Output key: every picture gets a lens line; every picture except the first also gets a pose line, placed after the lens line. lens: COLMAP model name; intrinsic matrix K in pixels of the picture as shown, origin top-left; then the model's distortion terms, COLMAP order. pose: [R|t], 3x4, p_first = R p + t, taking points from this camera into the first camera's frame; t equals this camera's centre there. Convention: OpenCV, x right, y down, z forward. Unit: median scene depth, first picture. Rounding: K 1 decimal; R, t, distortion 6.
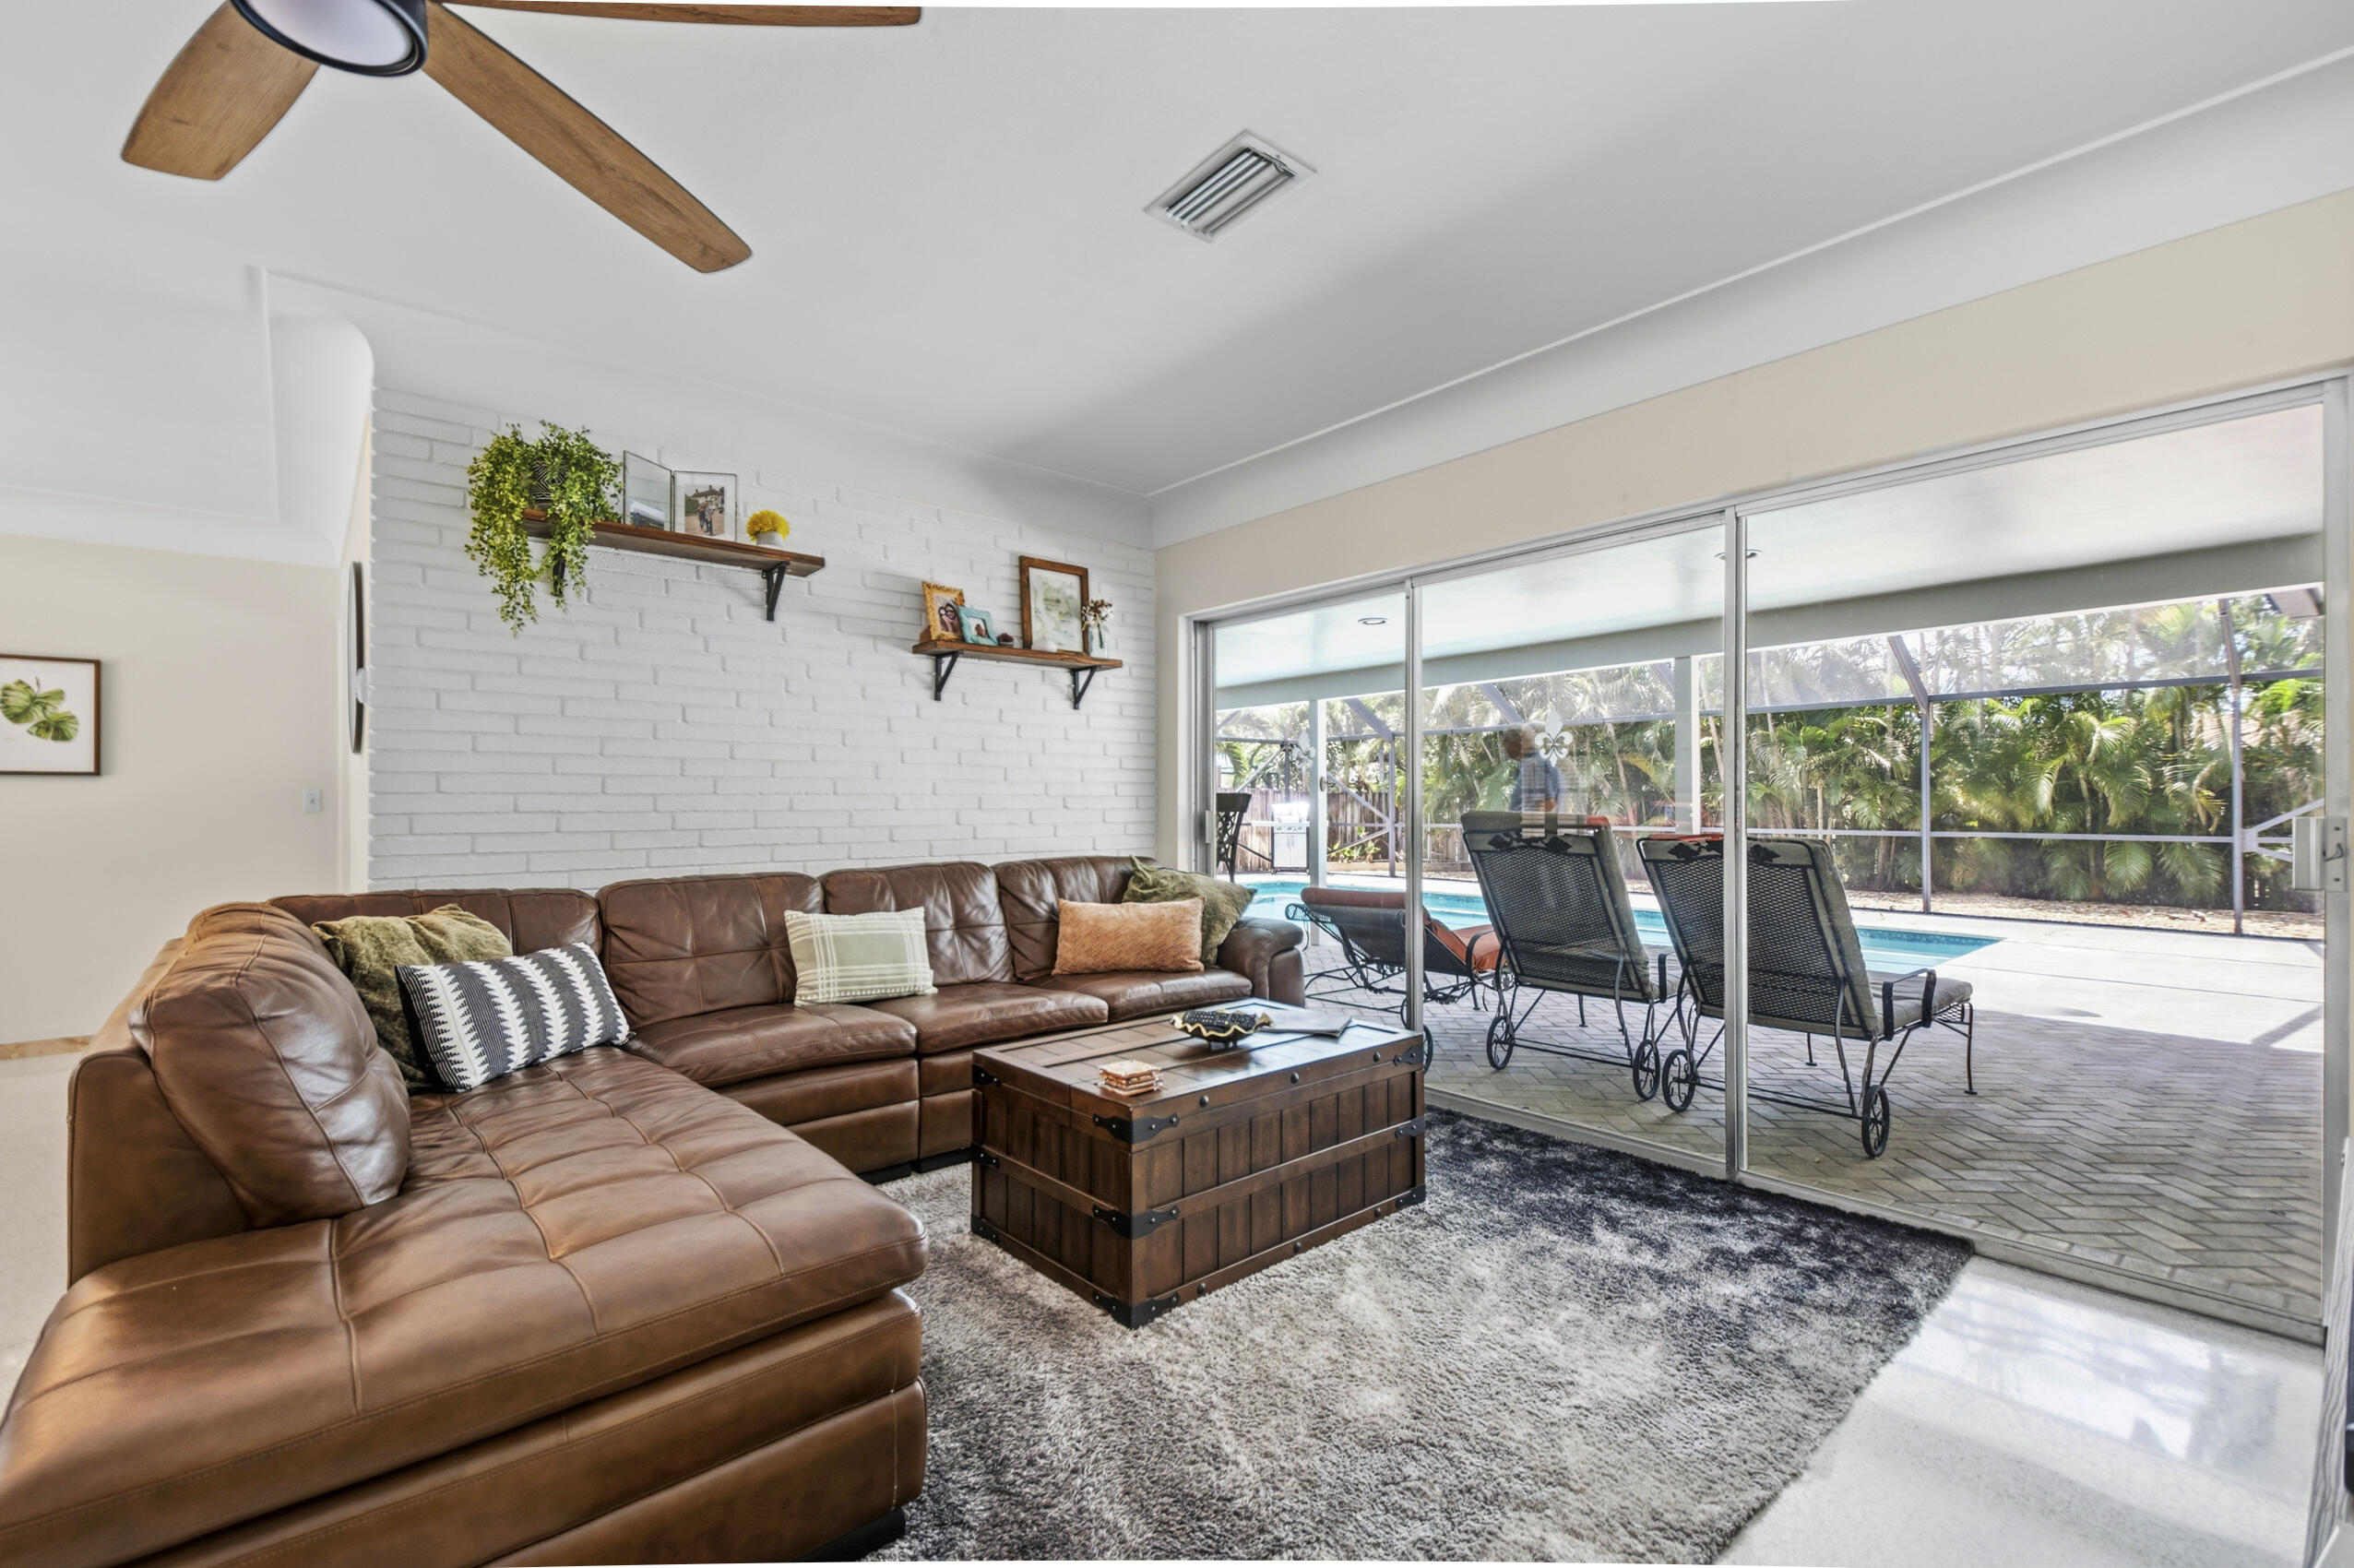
lens RADIAL K [[1021.6, 0, 1177.0], [0, 1021.6, 784.0], [0, 0, 1]] dist [0.000227, -0.007378]
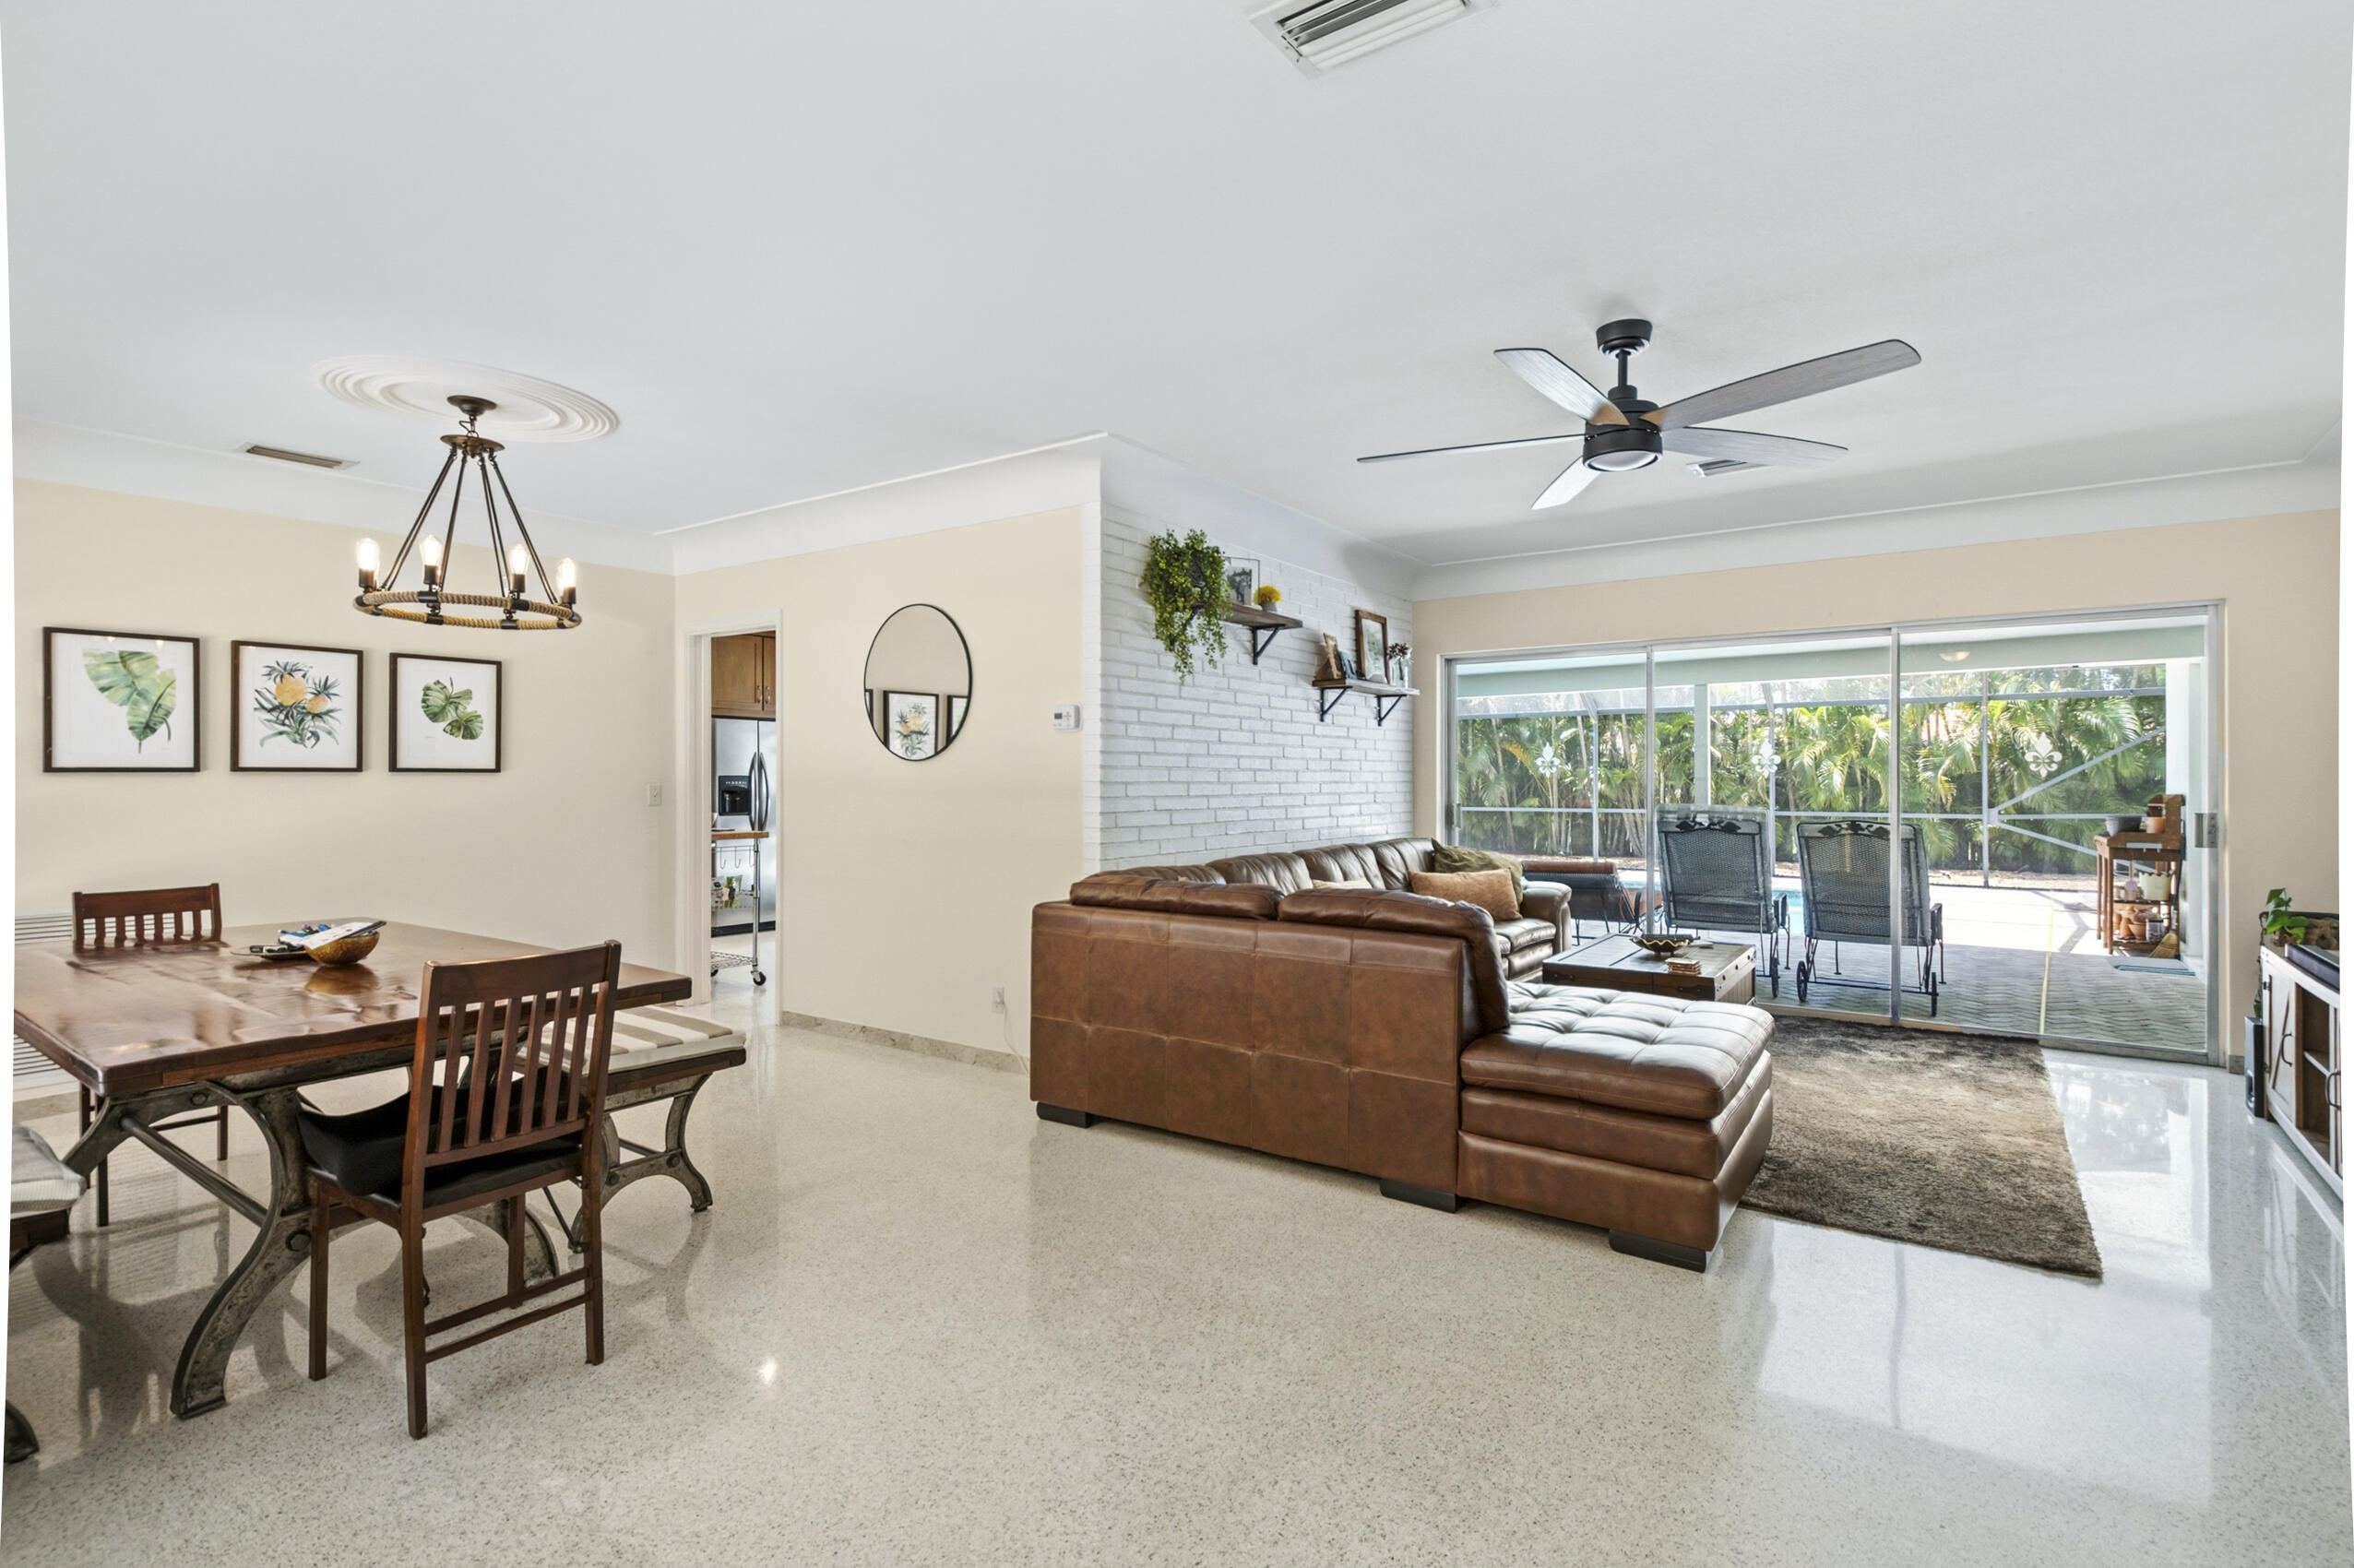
lens RADIAL K [[1104.1, 0, 1231.9], [0, 1104.1, 770.5], [0, 0, 1]] dist [0.000717, -0.000085]
pose [[0.963532, 0.005789, 0.267532, -0.670903], [-0.009011, 0.999901, 0.010814, -0.030462], [-0.267443, -0.012831, 0.963488, -0.318722]]
